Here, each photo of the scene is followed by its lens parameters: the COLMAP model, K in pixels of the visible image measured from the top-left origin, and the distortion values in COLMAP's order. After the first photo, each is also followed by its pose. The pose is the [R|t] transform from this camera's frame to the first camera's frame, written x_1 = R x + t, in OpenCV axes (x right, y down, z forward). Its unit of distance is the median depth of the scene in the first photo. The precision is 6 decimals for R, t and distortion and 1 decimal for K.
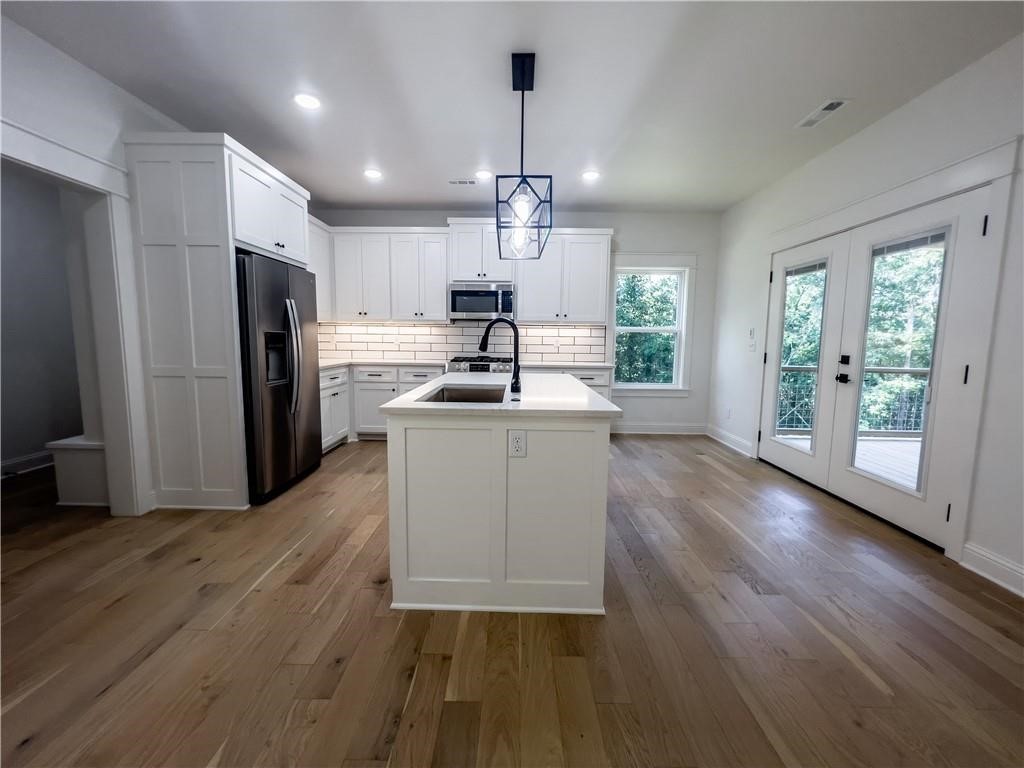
lens RADIAL K [[409.4, 0, 509.7], [0, 409.4, 380.9], [0, 0, 1]] dist [-0.006860, 0.000521]
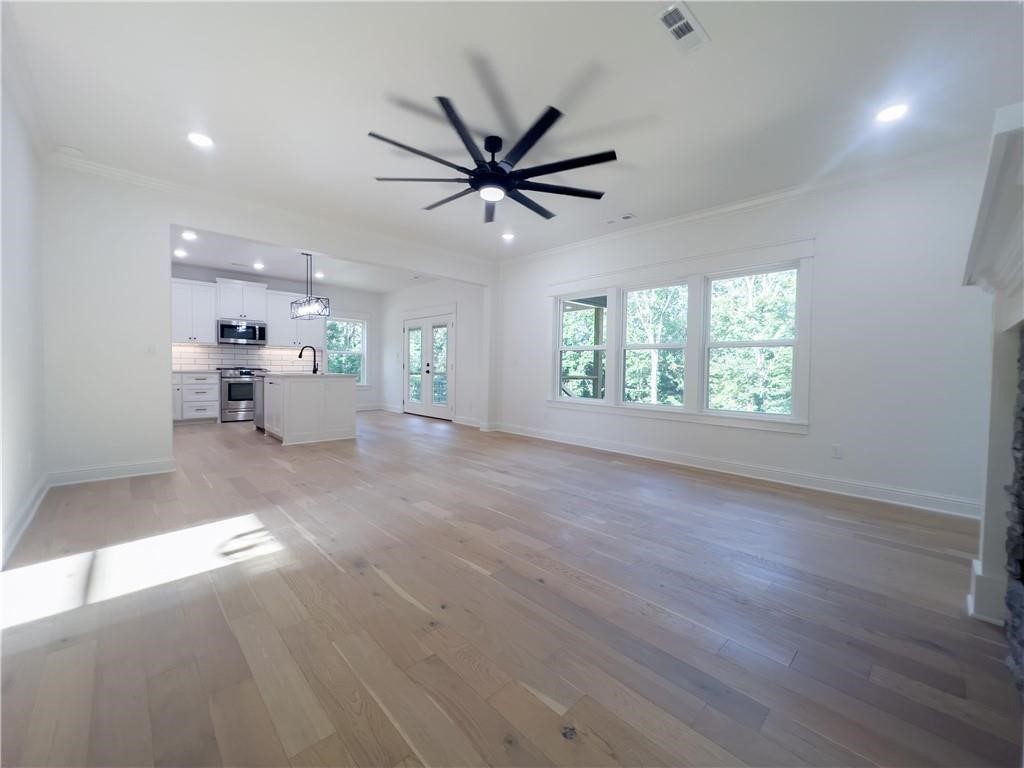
lens RADIAL K [[409.4, 0, 509.7], [0, 409.4, 380.9], [0, 0, 1]] dist [-0.006860, 0.000521]
pose [[0.717283, -0.024830, 0.696339, -0.455958], [0.069190, 0.996964, -0.035722, 0.128513], [-0.693338, 0.073802, 0.716823, -0.883036]]
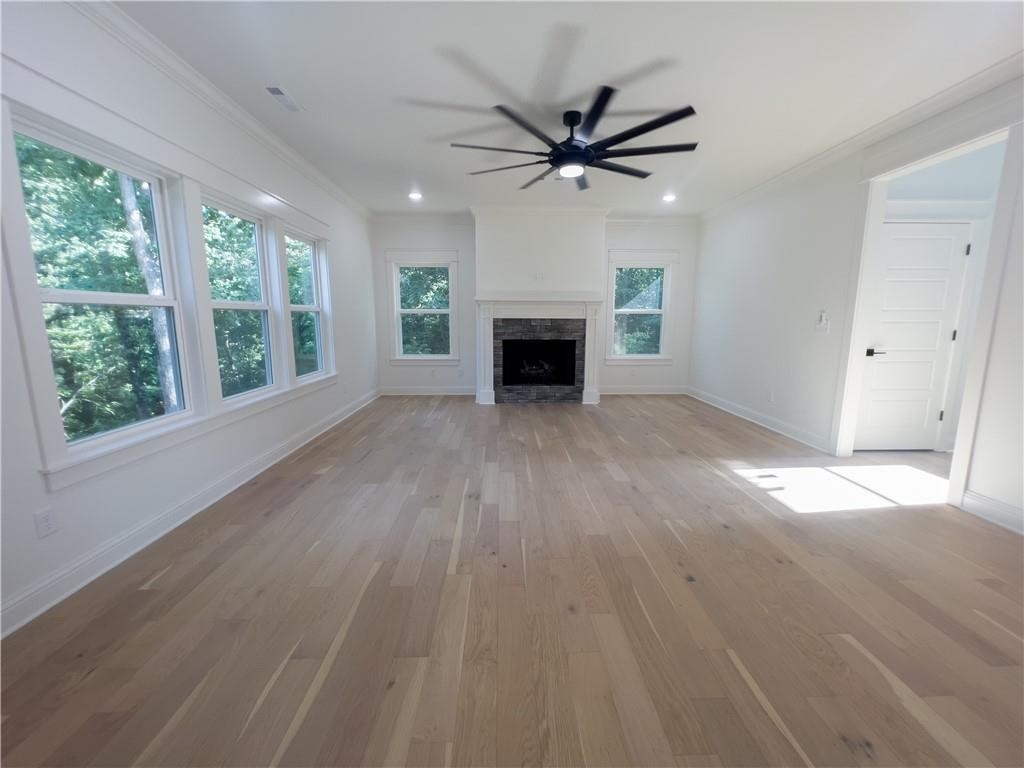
lens RADIAL K [[409.4, 0, 509.7], [0, 409.4, 380.9], [0, 0, 1]] dist [-0.006860, 0.000521]
pose [[-0.999337, -0.010247, -0.034923, 0.124795], [-0.018894, 0.966176, 0.257190, -0.041098], [0.031106, 0.257680, -0.965730, 0.349462]]
